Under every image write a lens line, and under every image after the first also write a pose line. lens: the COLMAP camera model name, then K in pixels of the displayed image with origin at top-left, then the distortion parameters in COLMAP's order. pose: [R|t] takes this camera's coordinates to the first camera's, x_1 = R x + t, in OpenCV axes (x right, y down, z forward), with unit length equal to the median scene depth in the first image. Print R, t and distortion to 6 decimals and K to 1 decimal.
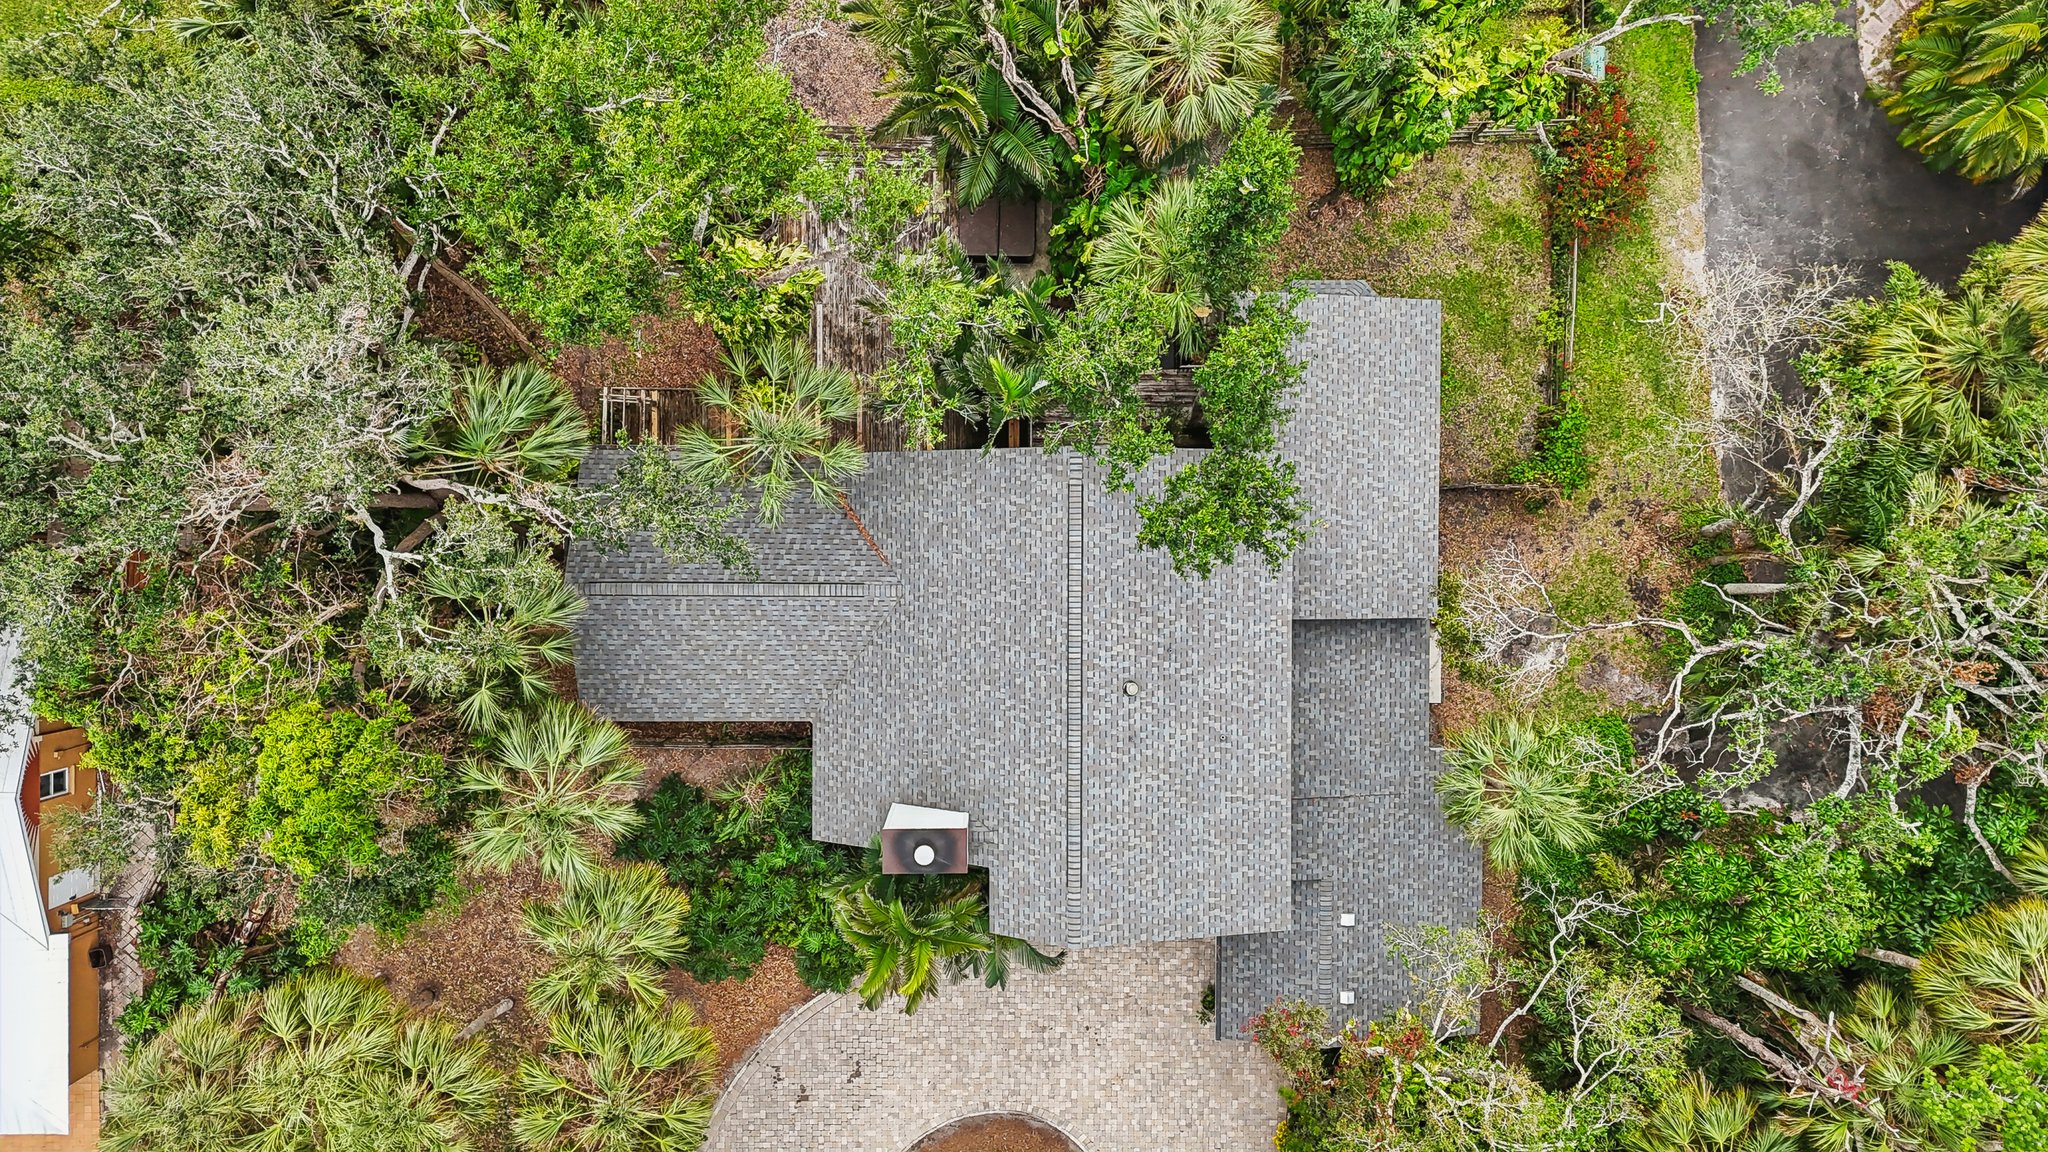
lens RADIAL K [[1572.6, 0, 1025.2], [0, 1572.6, 590.1], [0, 0, 1]] dist [0.055546, -0.044239]
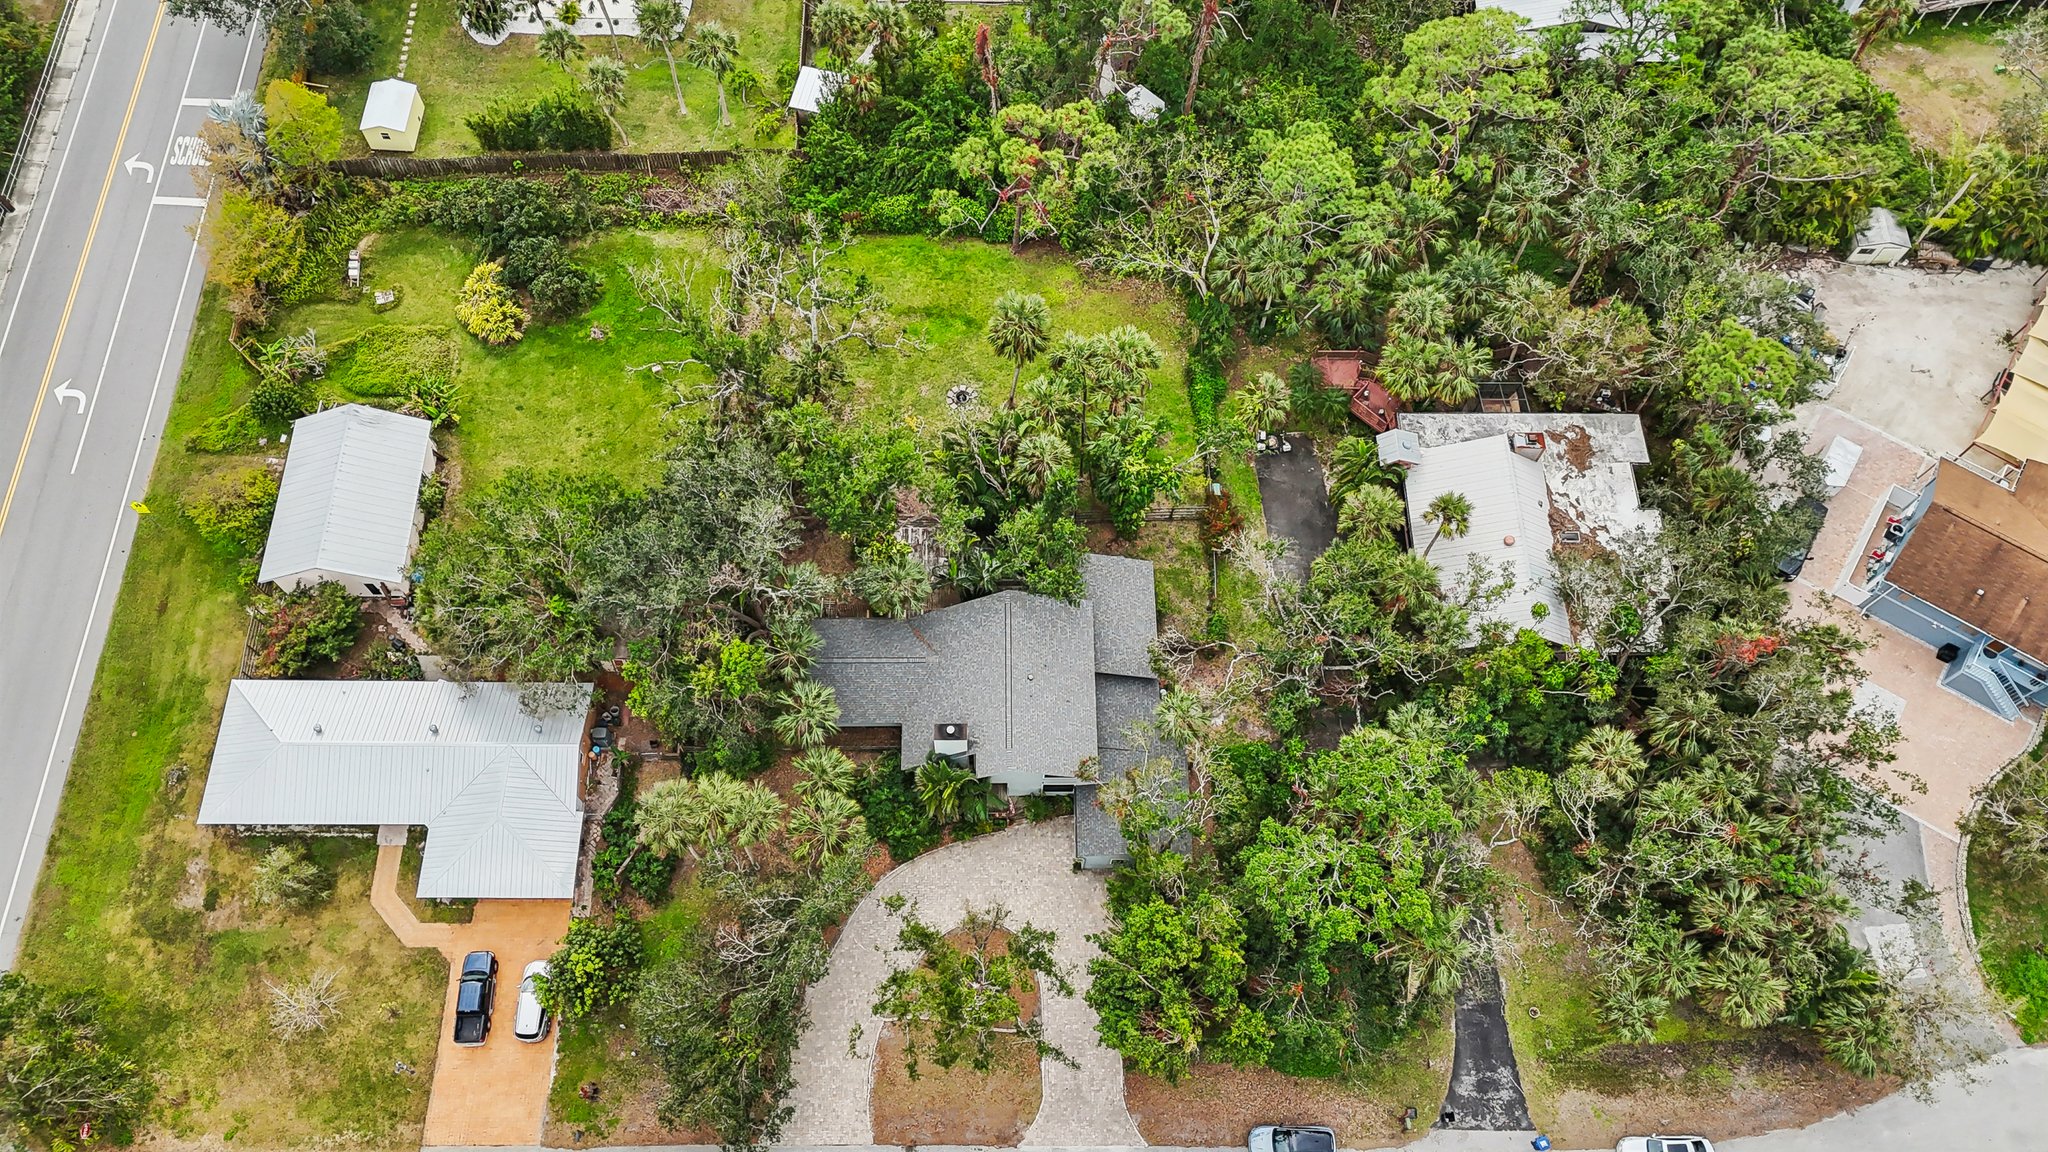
lens RADIAL K [[1572.6, 0, 1028.7], [0, 1572.6, 567.9], [0, 0, 1]] dist [0.055546, -0.044239]
pose [[0.999875, -0.013131, 0.008862, 0.036410], [0.015706, 0.894627, -0.446538, 0.874740], [-0.002065, 0.446621, 0.894721, -1.157809]]
